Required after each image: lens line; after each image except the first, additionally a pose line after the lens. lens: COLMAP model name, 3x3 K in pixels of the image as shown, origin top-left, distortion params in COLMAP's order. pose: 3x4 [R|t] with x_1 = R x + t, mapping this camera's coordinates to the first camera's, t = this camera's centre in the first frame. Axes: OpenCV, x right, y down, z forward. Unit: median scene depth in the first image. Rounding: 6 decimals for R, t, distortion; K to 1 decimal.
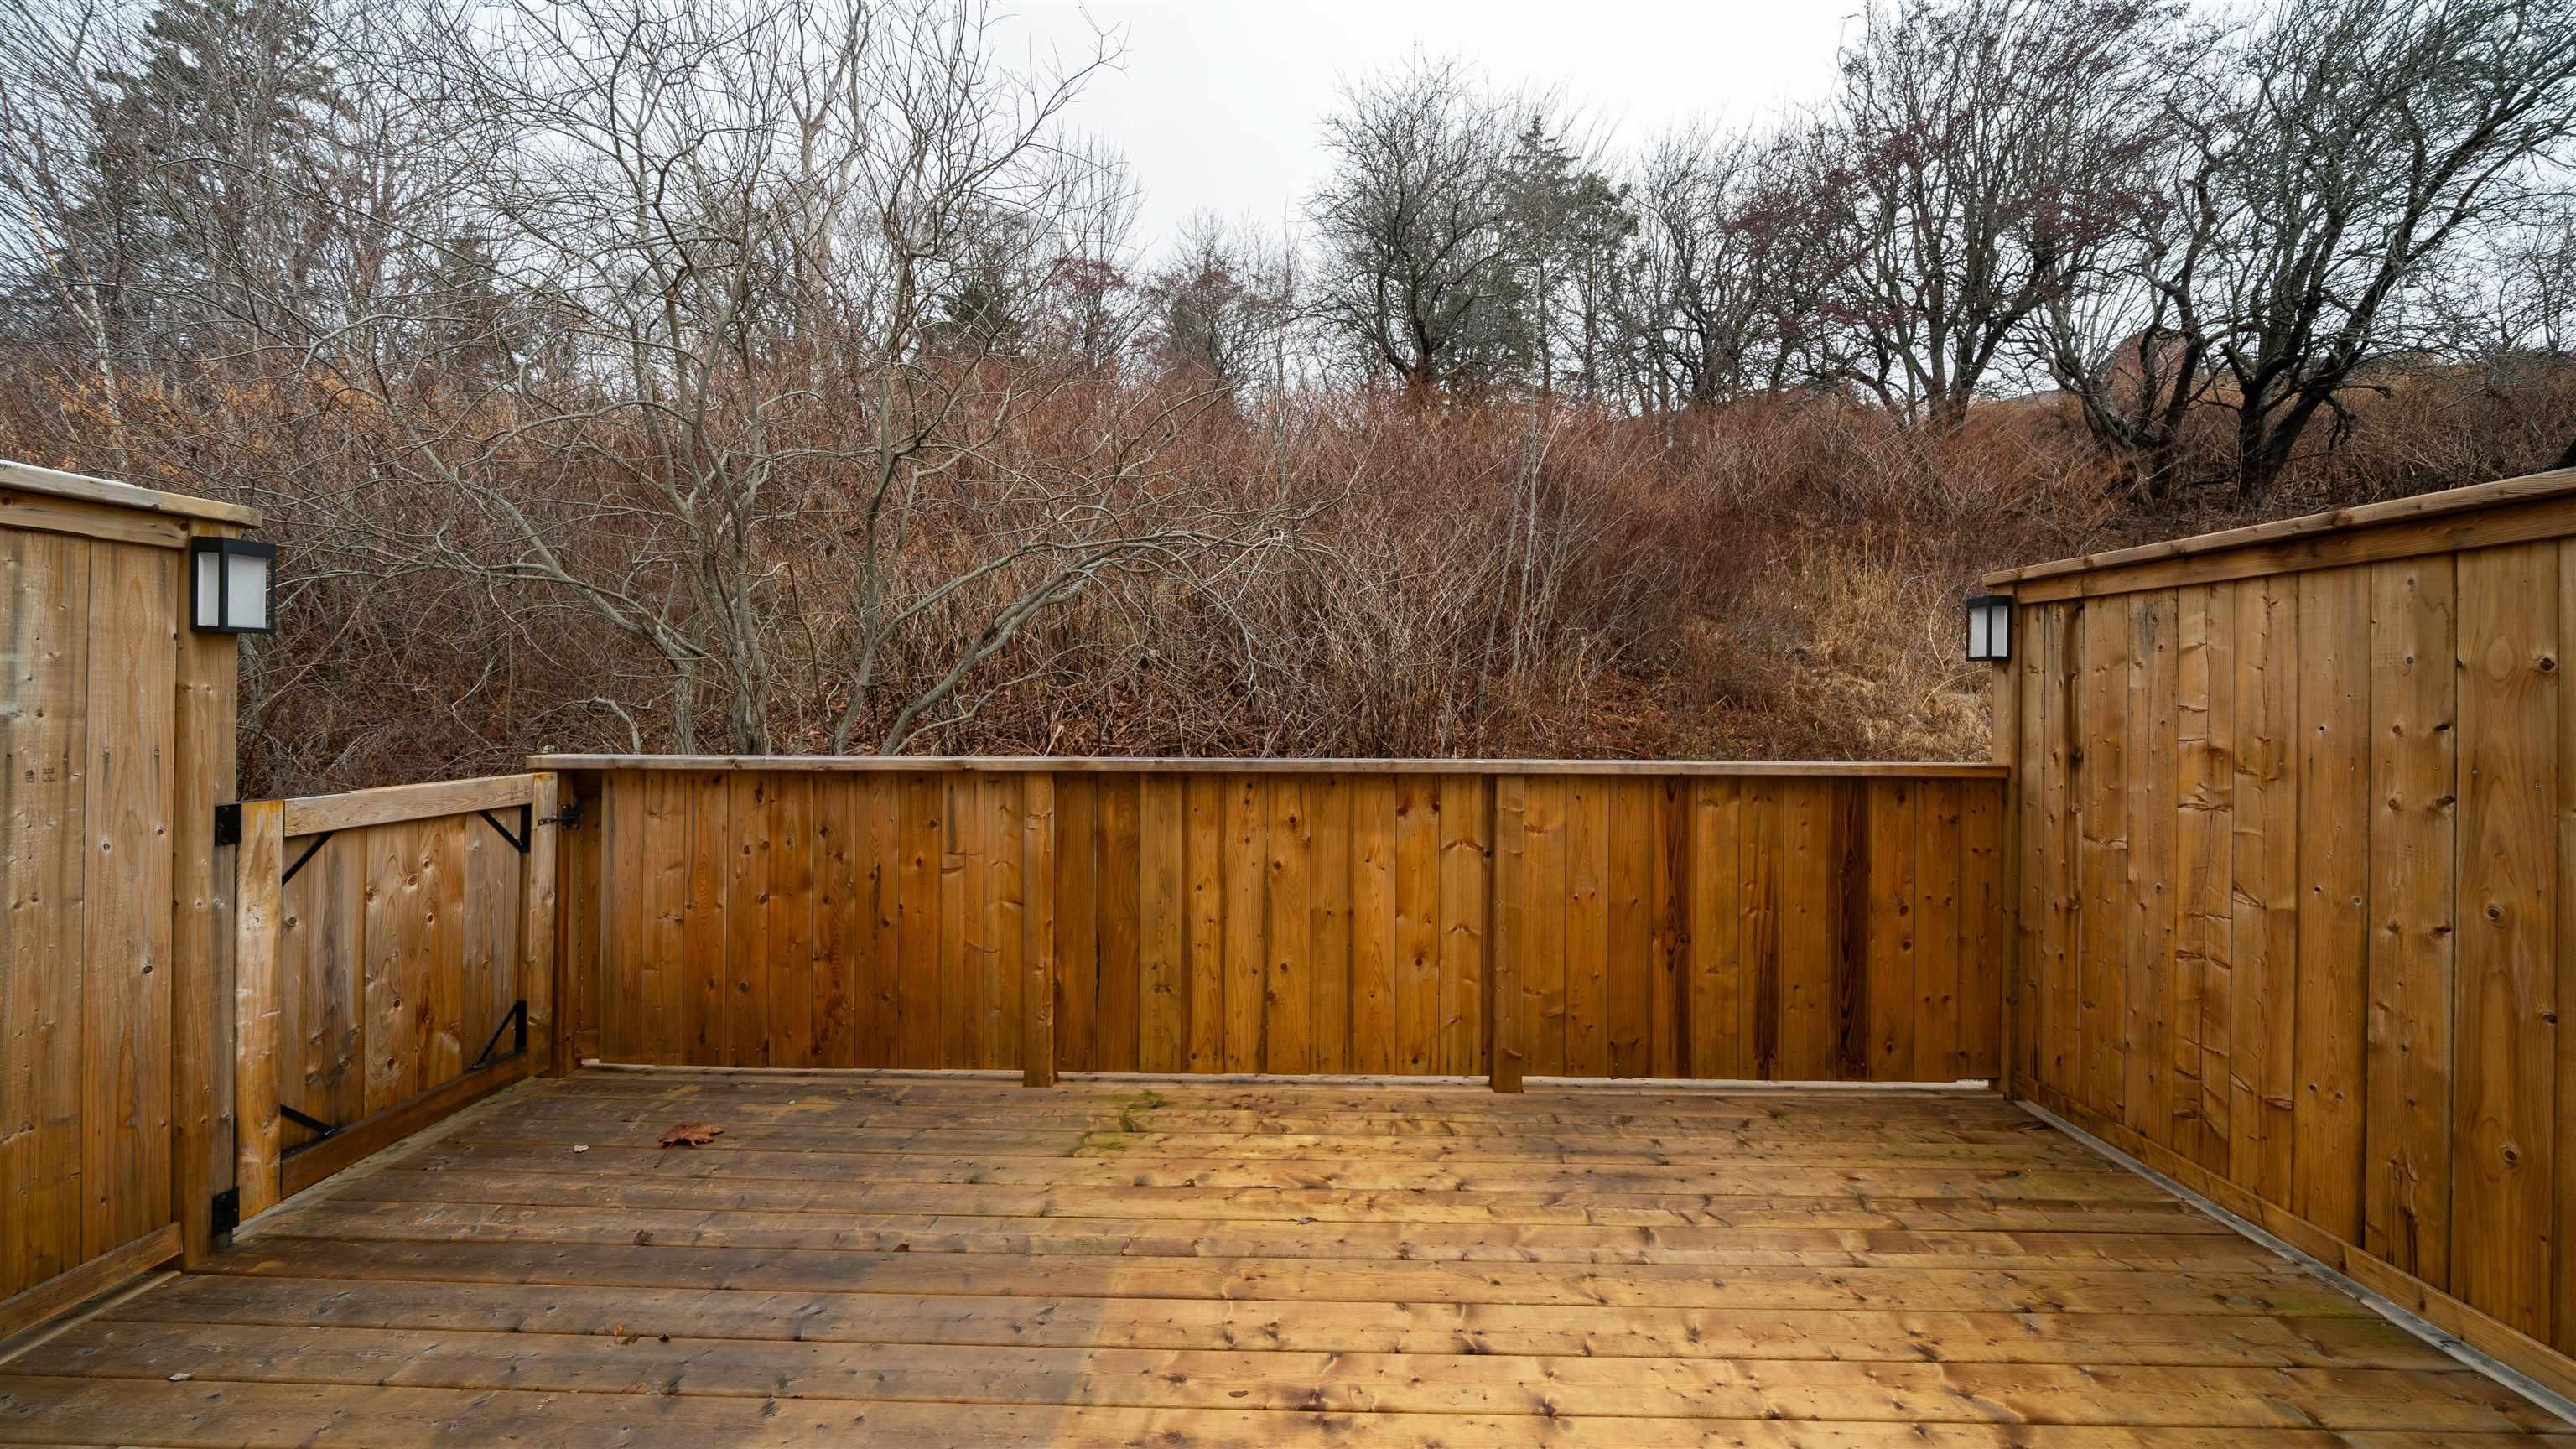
lens RADIAL K [[899.0, 0, 1287.8], [0, 899.0, 688.6], [0, 0, 1]] dist [-0.004741, -0.000108]
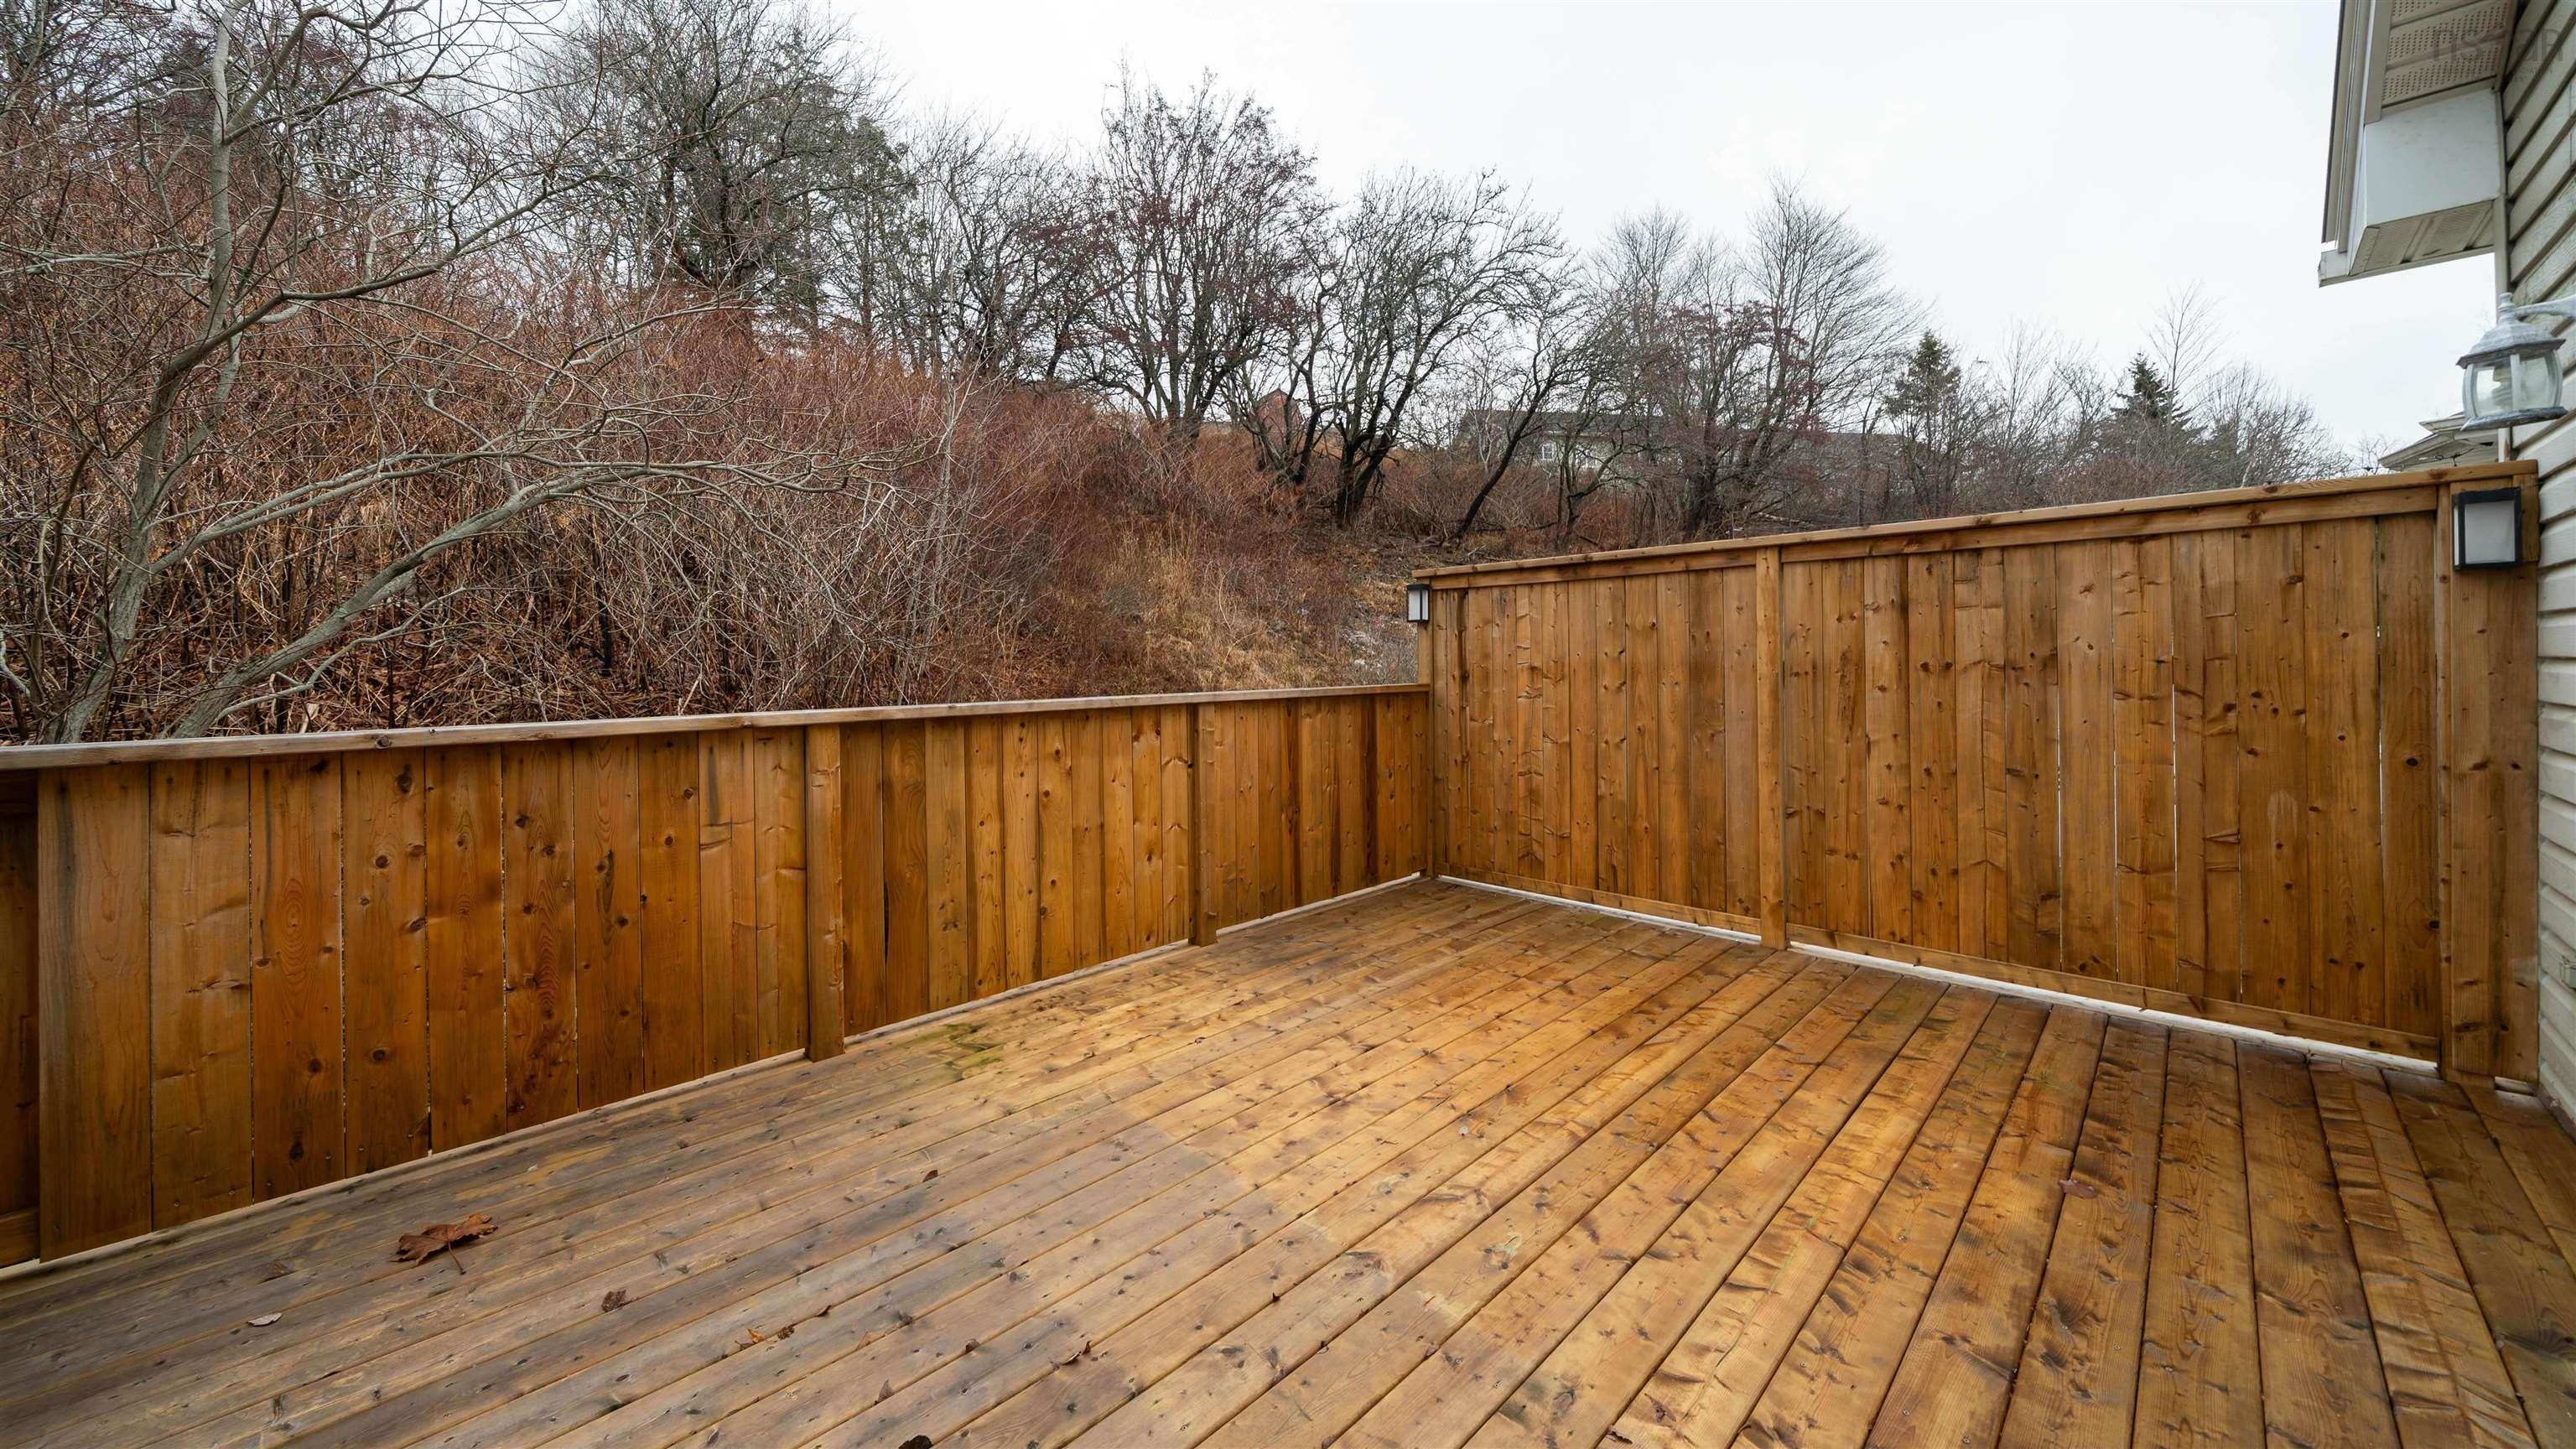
lens RADIAL K [[910.6, 0, 1281.6], [0, 910.6, 651.6], [0, 0, 1]] dist [-0.001332, -0.000014]
pose [[0.700005, -0.007841, 0.714095, -0.622978], [0.009227, 0.999956, 0.001934, 0.018599], [-0.714079, 0.005235, 0.700046, -0.012836]]
